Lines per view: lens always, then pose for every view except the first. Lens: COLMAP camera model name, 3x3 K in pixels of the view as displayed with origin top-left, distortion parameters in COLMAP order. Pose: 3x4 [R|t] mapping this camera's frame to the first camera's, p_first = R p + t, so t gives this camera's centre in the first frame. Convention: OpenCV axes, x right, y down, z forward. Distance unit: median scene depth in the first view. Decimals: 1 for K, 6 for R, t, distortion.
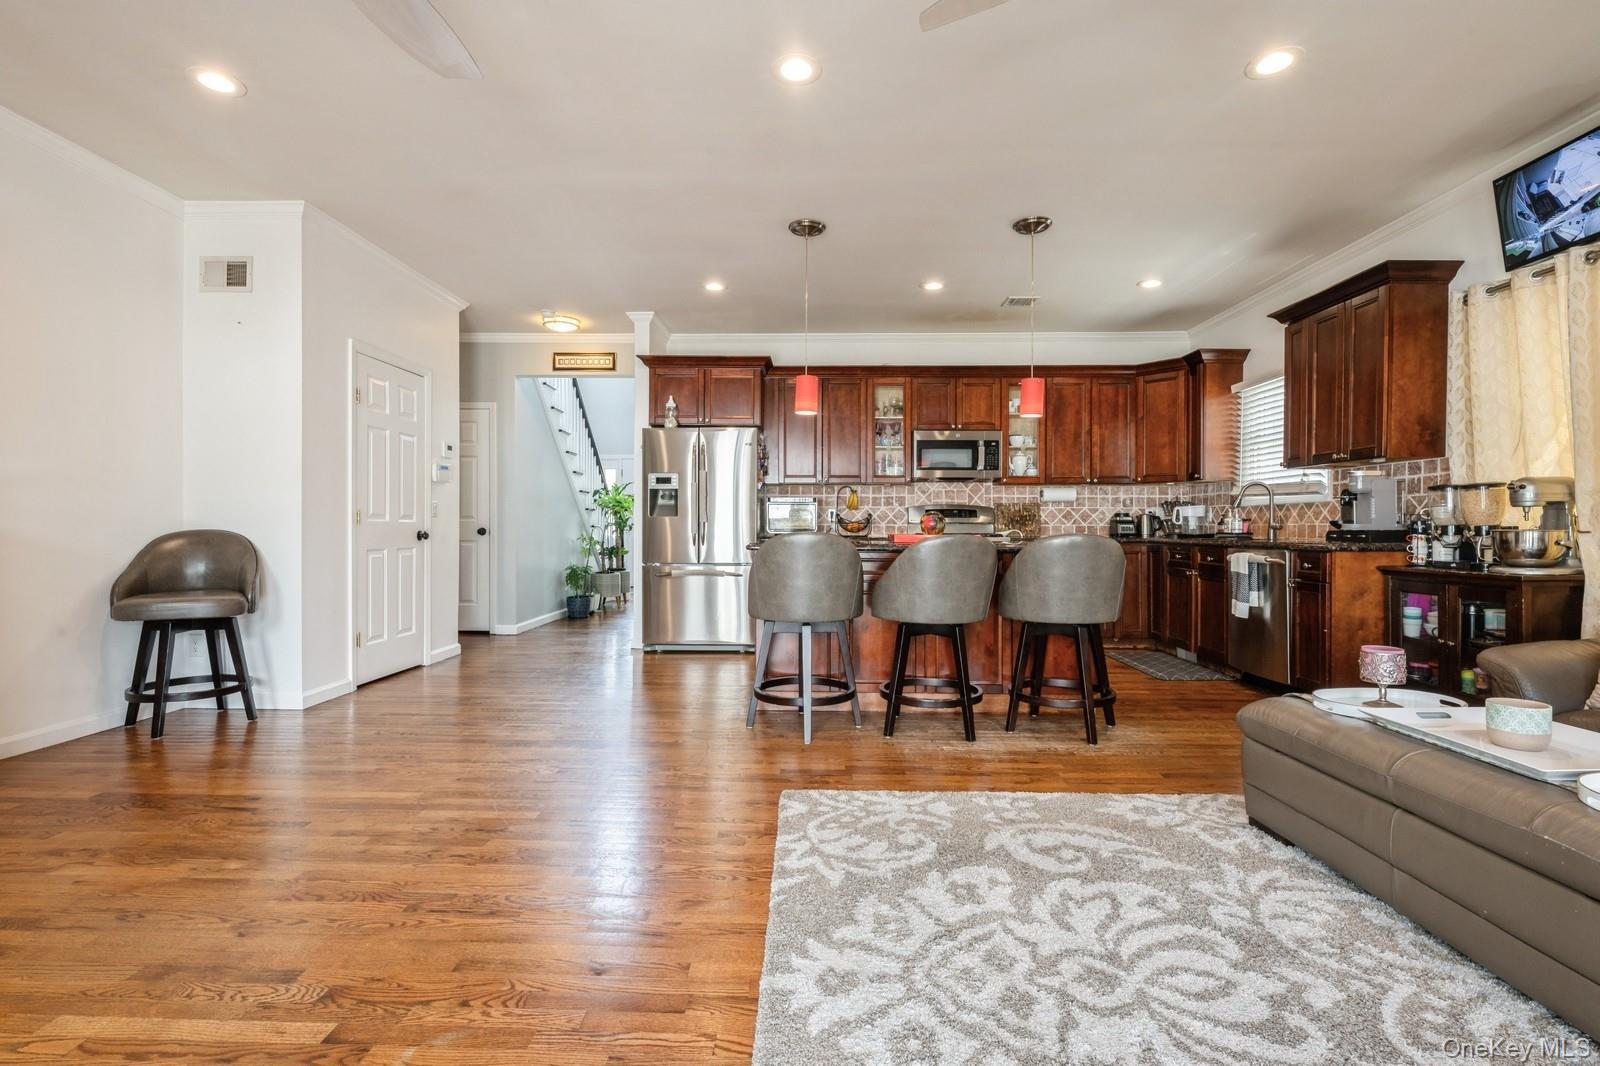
lens RADIAL K [[719.3, 0, 796.0], [0, 719.3, 529.0], [0, 0, 1]] dist [-0.002035, -0.000404]
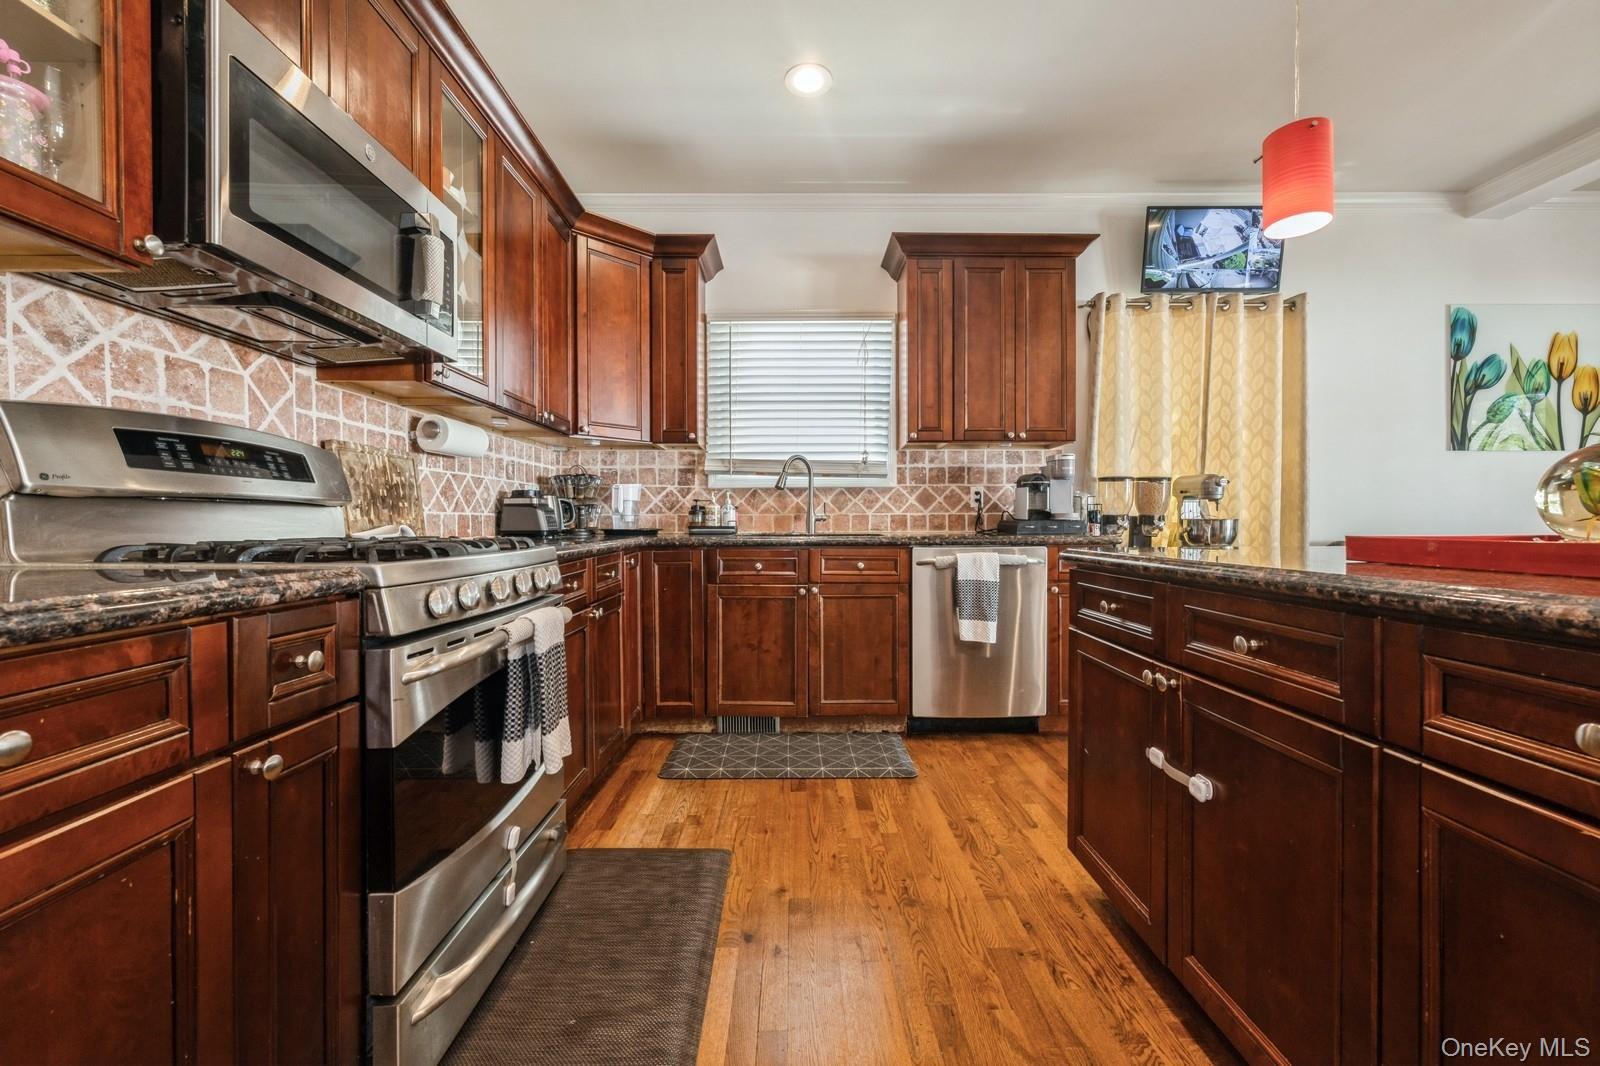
lens RADIAL K [[644.4, 0, 797.1], [0, 644.4, 528.0], [0, 0, 1]] dist [-0.000773, -0.000063]
pose [[-0.035215, -0.011127, 0.999318, -0.015322], [0.005837, 0.999919, 0.011340, 0.000646], [-0.999363, 0.006232, -0.035148, 1.537554]]
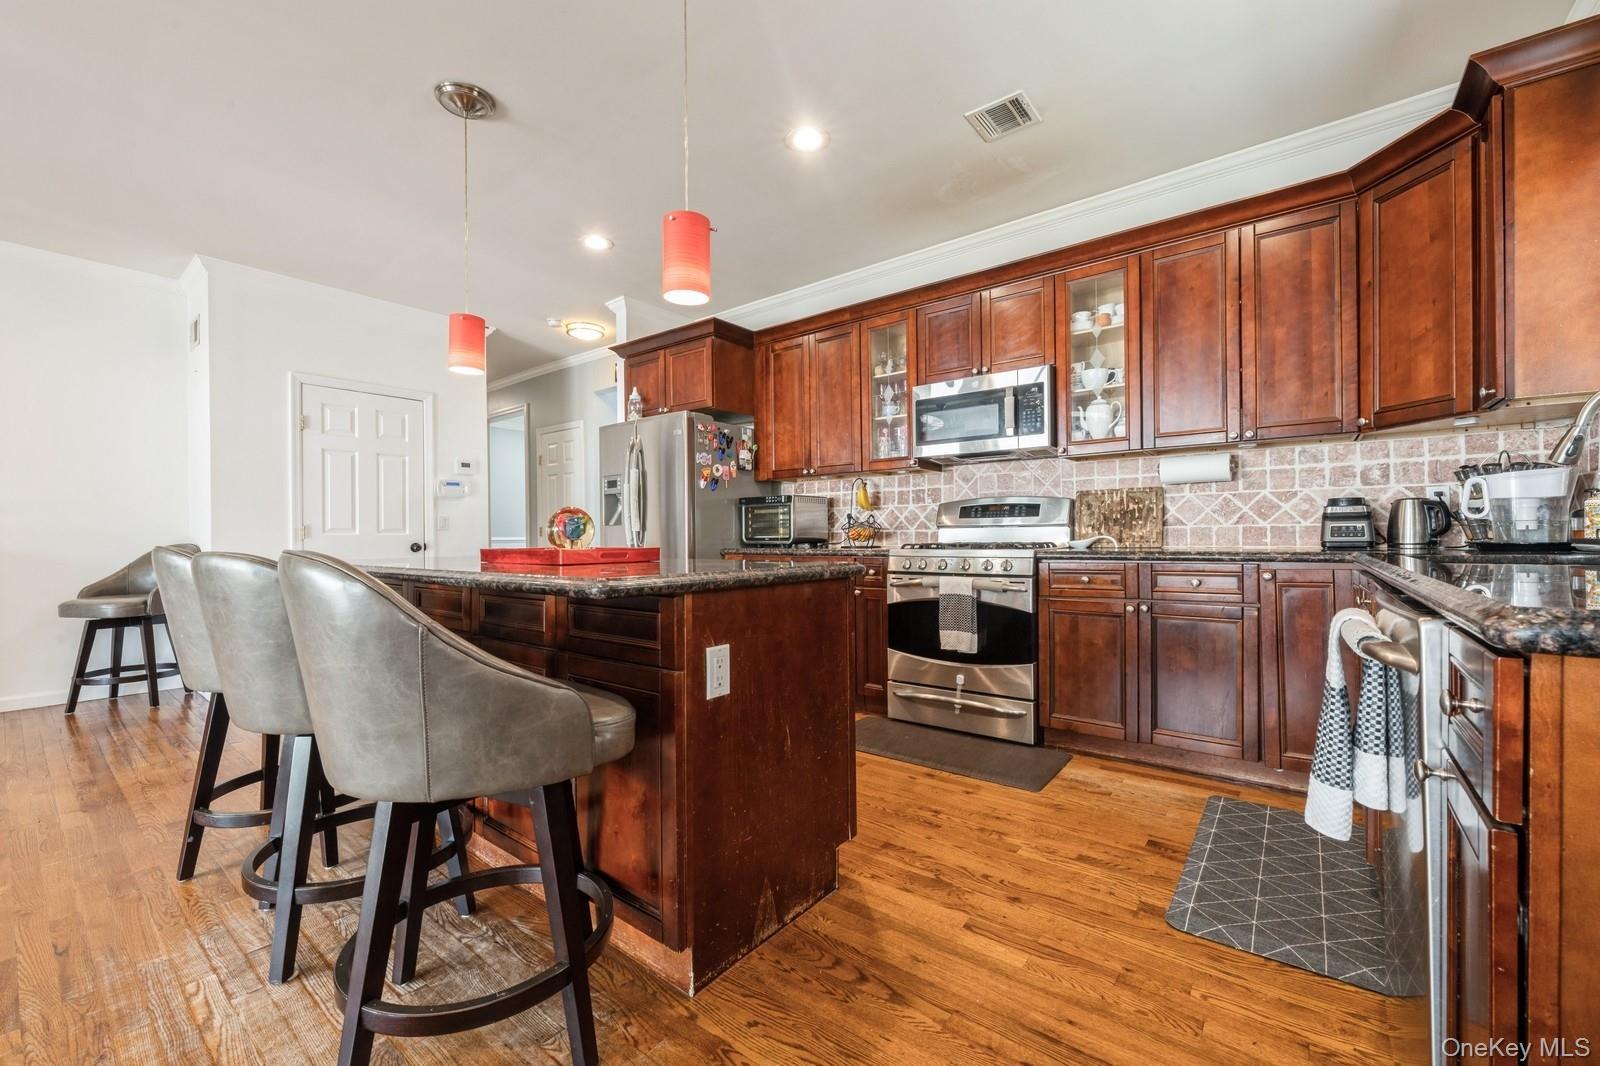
lens RADIAL K [[638.4, 0, 805.8], [0, 638.4, 541.1], [0, 0, 1]] dist [0.000045, 0.000456]
pose [[0.813127, -0.006296, -0.582052, 0.761251], [0.011919, 0.999912, 0.005835, -0.001014], [0.581964, -0.011682, 0.813131, 0.840404]]
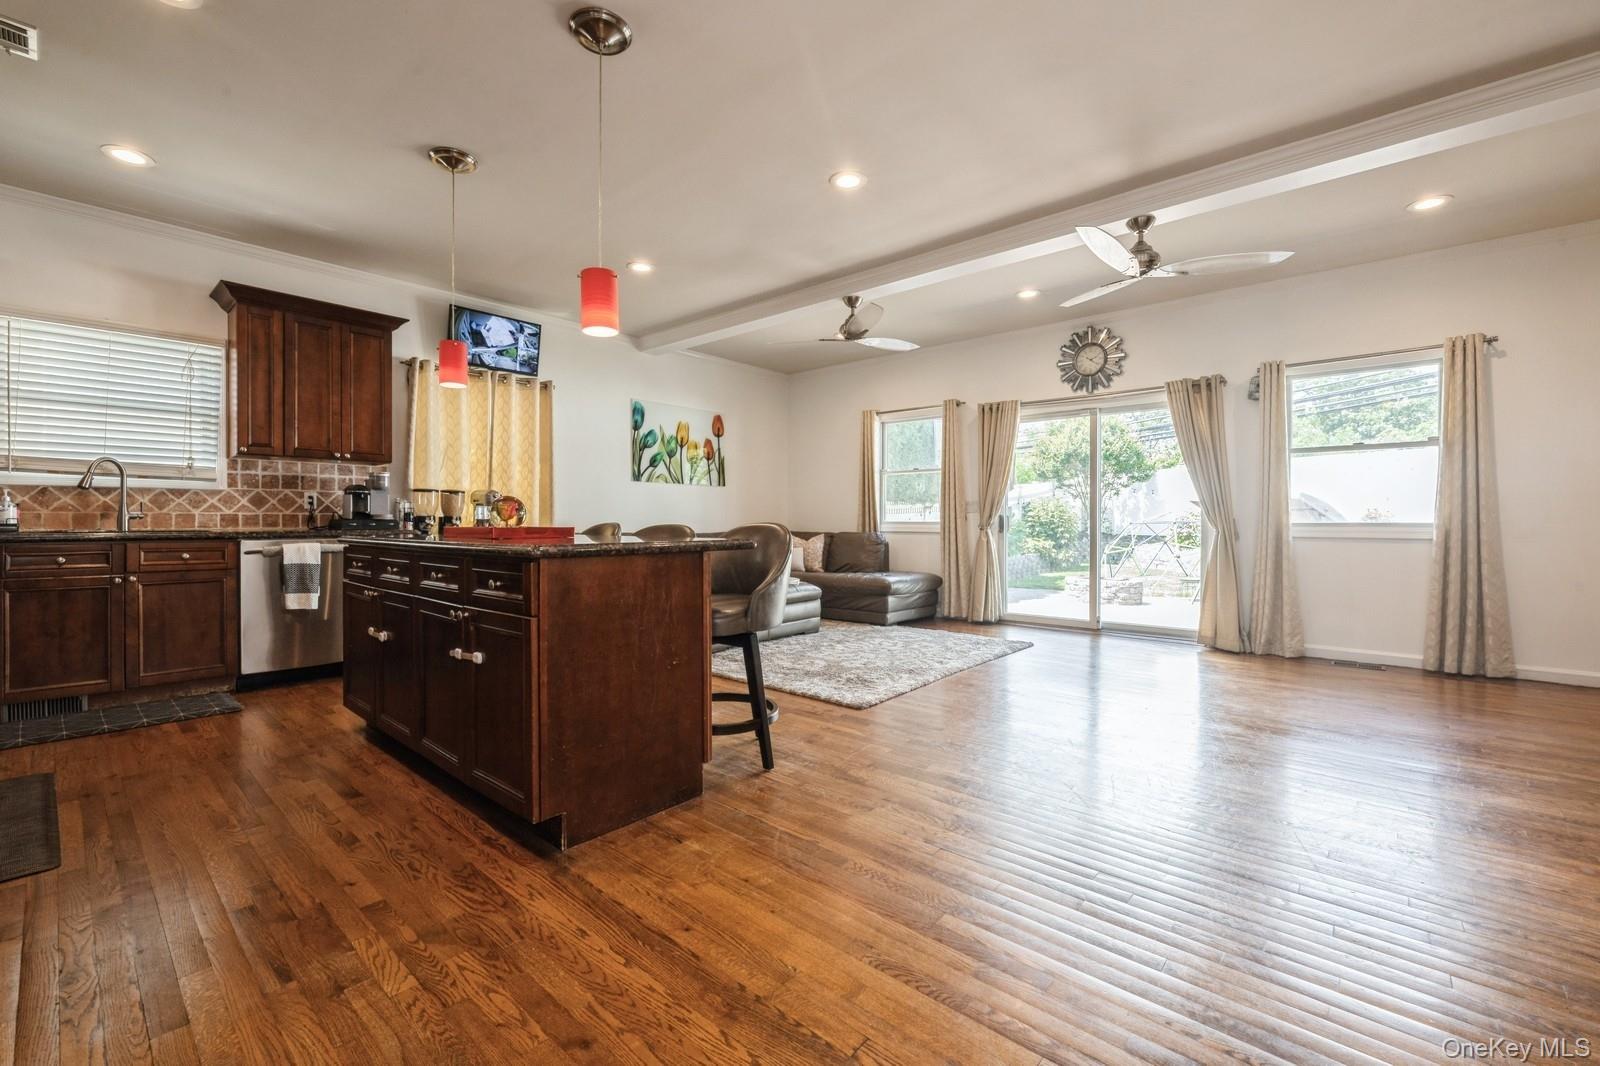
lens RADIAL K [[670.6, 0, 793.5], [0, 670.6, 525.8], [0, 0, 1]] dist [-0.002512, -0.000253]
pose [[-0.764971, -0.008237, 0.644012, -0.585163], [-0.001514, 0.999938, 0.010991, -0.001127], [-0.644063, 0.007433, -0.764937, 1.613911]]
